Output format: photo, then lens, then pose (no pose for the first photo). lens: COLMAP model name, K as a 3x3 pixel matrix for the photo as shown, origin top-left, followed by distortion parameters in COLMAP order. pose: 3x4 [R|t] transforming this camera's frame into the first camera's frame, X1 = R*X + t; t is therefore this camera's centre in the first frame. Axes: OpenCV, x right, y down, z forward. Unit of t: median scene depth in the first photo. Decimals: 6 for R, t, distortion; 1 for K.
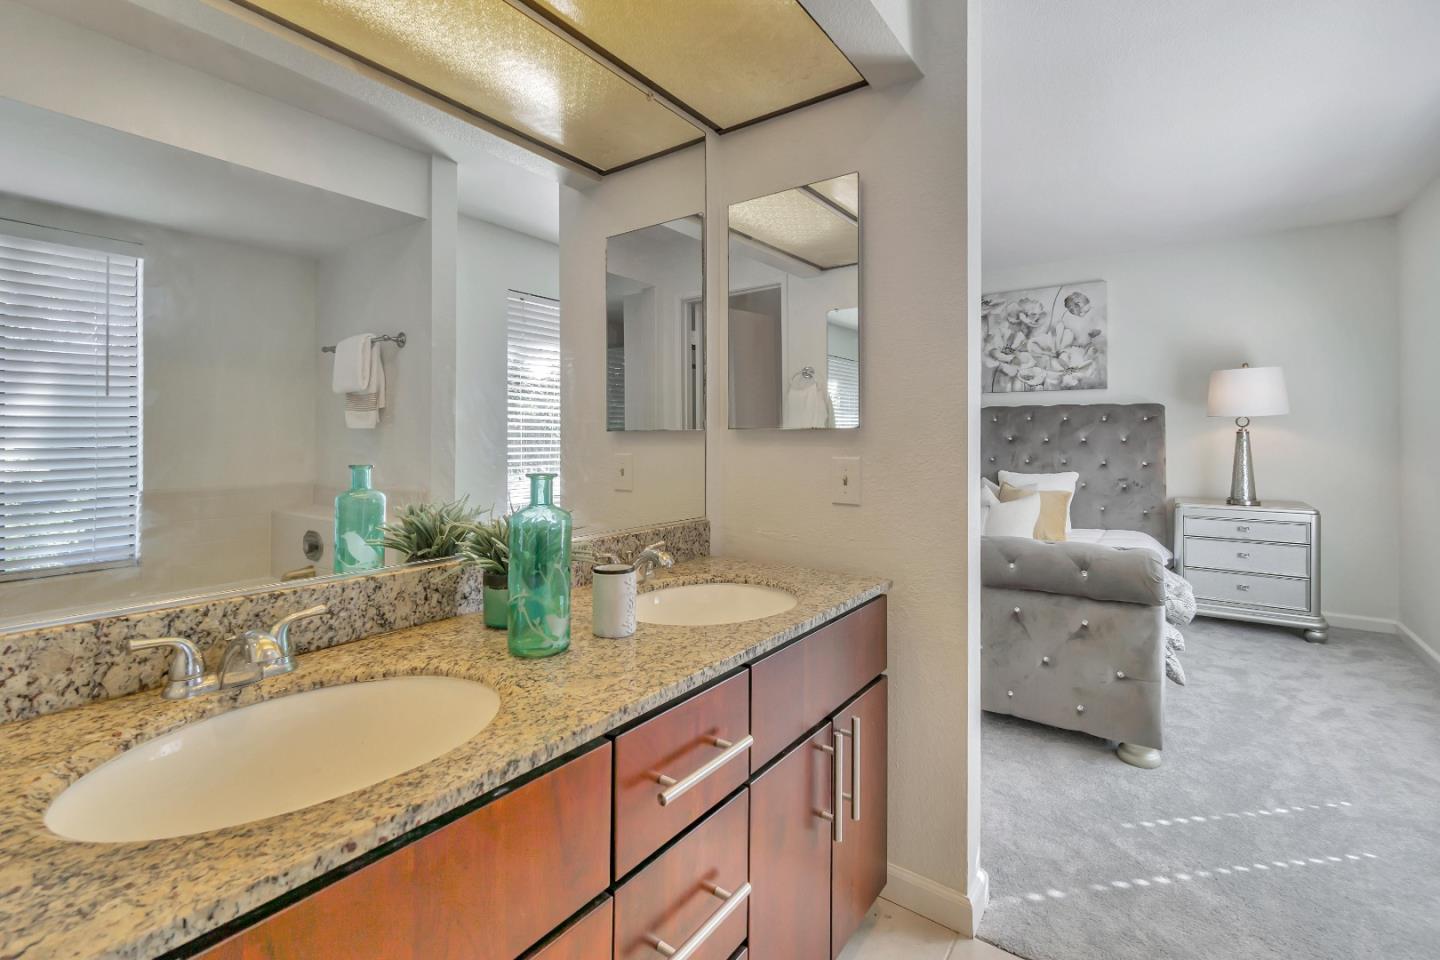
lens RADIAL K [[626.9, 0, 706.7], [0, 626.9, 454.3], [0, 0, 1]] dist [-0.008082, 0.000165]
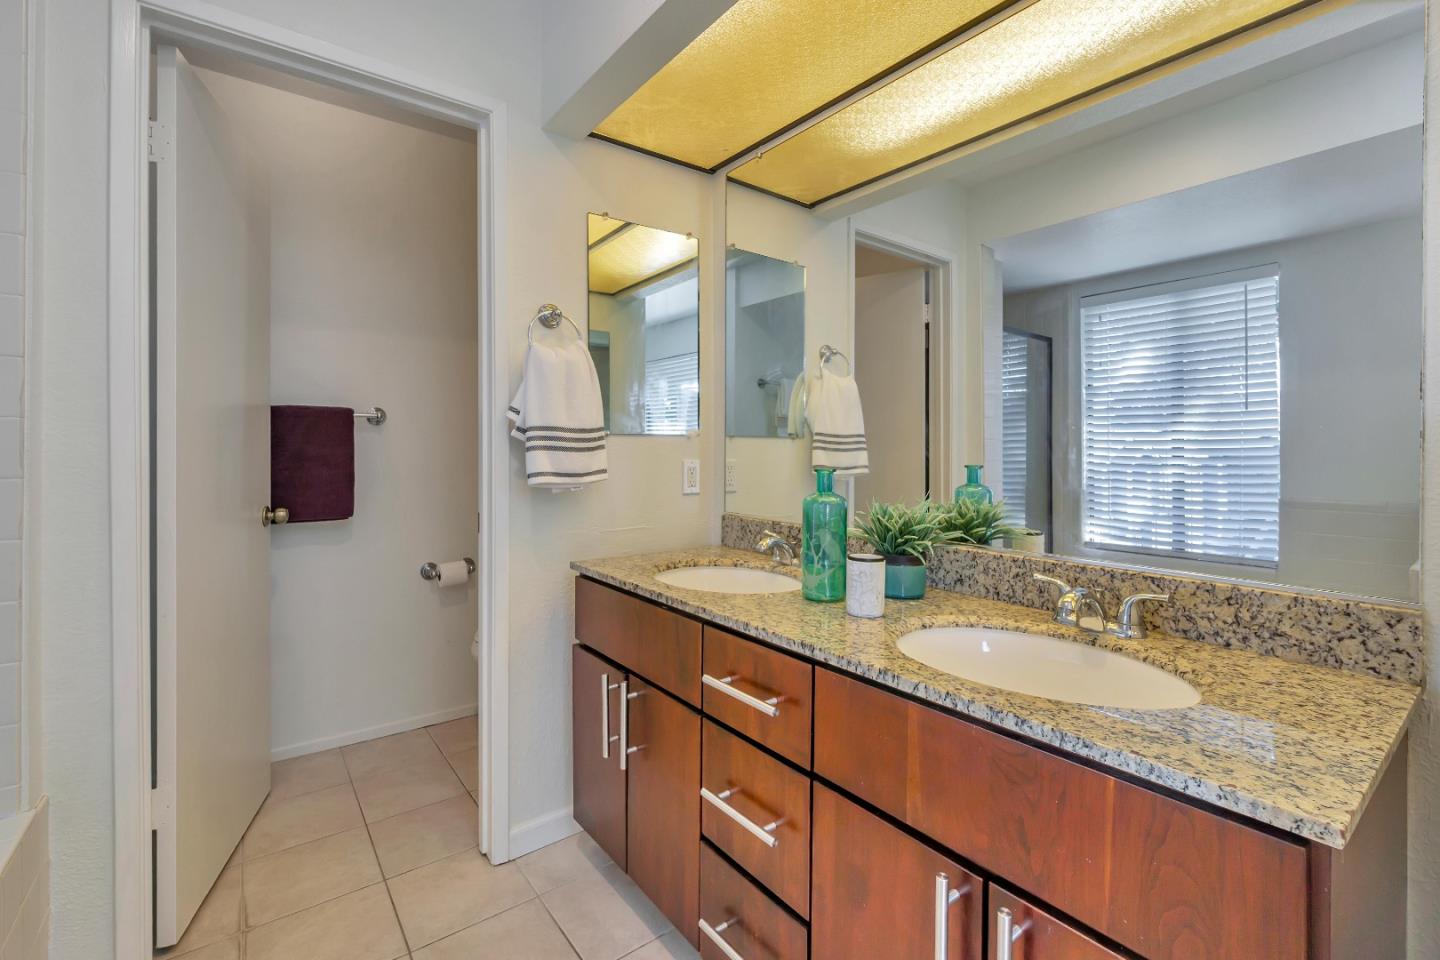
lens RADIAL K [[626.9, 0, 706.7], [0, 626.9, 454.3], [0, 0, 1]] dist [-0.008082, 0.000165]
pose [[-0.277369, 0.004736, -0.960752, 1.291863], [-0.019283, 0.999759, 0.010495, -0.018194], [0.960570, 0.021438, -0.277210, 1.293708]]
